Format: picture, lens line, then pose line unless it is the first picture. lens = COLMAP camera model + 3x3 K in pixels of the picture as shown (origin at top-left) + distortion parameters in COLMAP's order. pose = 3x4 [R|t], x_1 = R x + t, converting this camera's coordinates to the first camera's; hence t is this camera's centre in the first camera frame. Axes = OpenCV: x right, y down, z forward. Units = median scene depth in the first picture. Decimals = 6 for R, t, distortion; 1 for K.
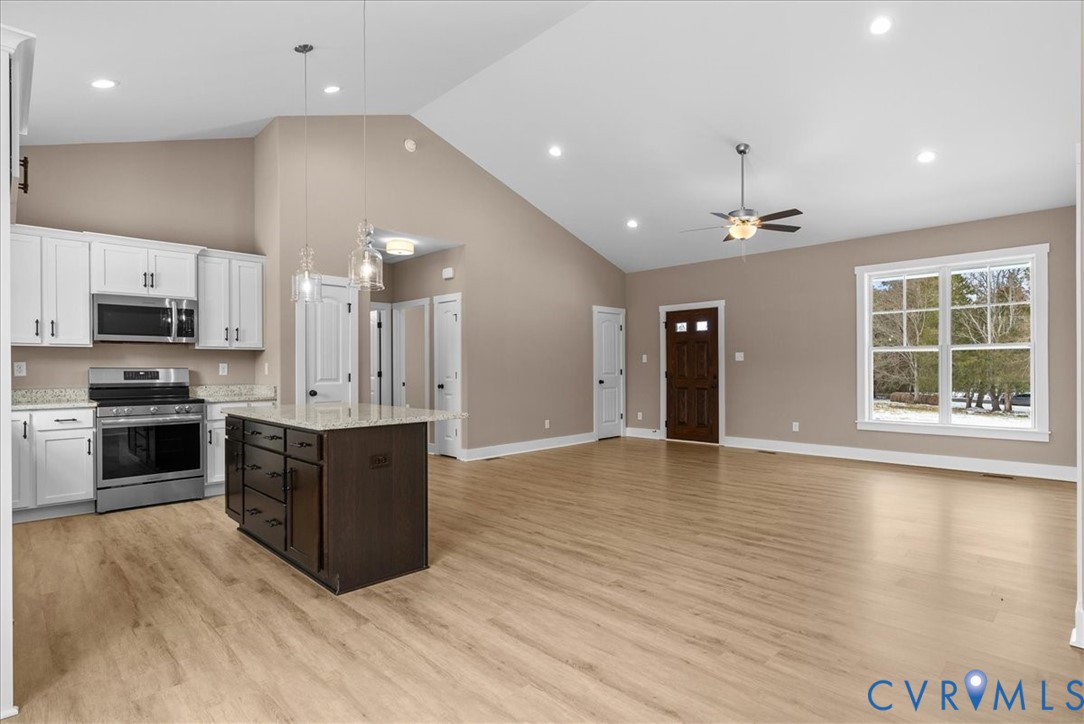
lens RADIAL K [[555.2, 0, 547.6], [0, 555.2, 369.5], [0, 0, 1]] dist [-0.005242, 0.001013]
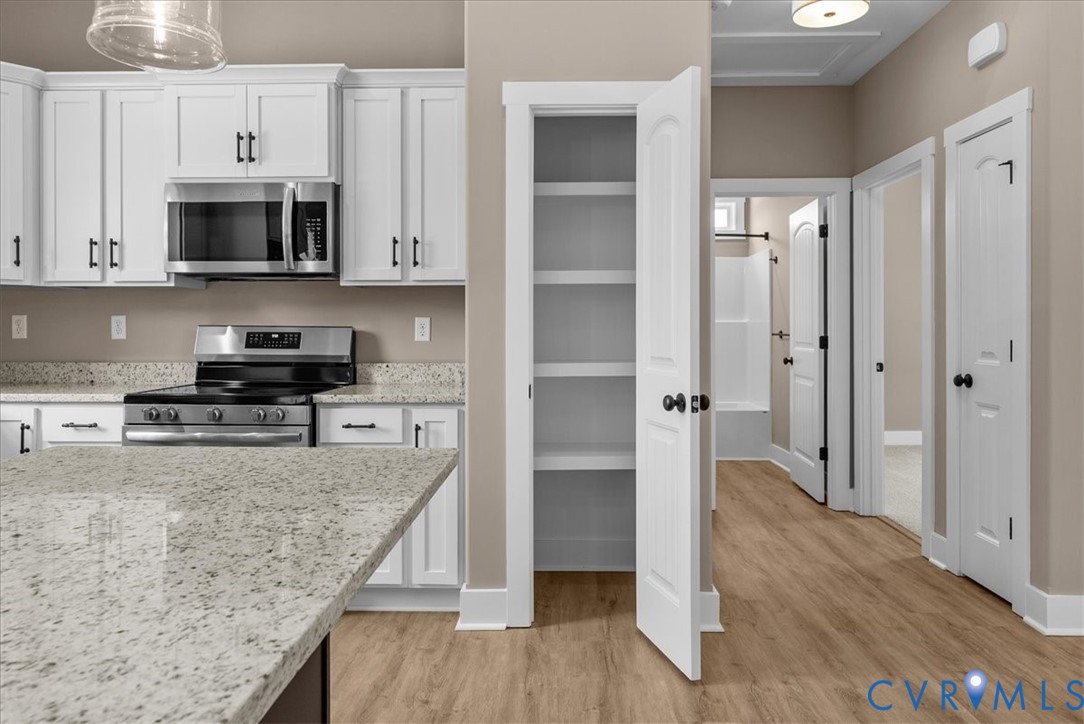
lens RADIAL K [[721.9, 0, 543.3], [0, 721.9, 329.8], [0, 0, 1]] dist [-0.001213, 0.001903]
pose [[0.689215, 0.002698, -0.724552, -0.069441], [-0.004811, 0.999988, -0.000852, 0.000071], [0.724541, 0.004073, 0.689220, 0.743419]]
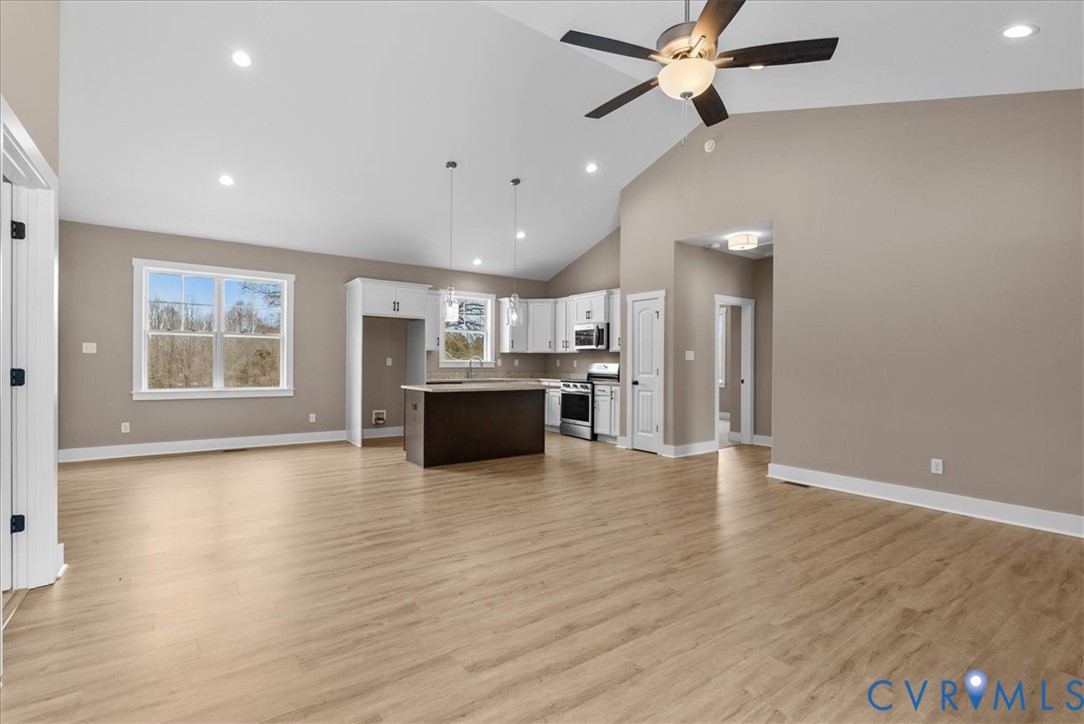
lens RADIAL K [[499.5, 0, 543.7], [0, 499.5, 368.5], [0, 0, 1]] dist [-0.000198, -0.000005]
pose [[-0.155799, 0.012678, -0.987707, 0.923334], [-0.011433, 0.999828, 0.014637, -0.007733], [0.987723, 0.013573, -0.155628, 1.104888]]
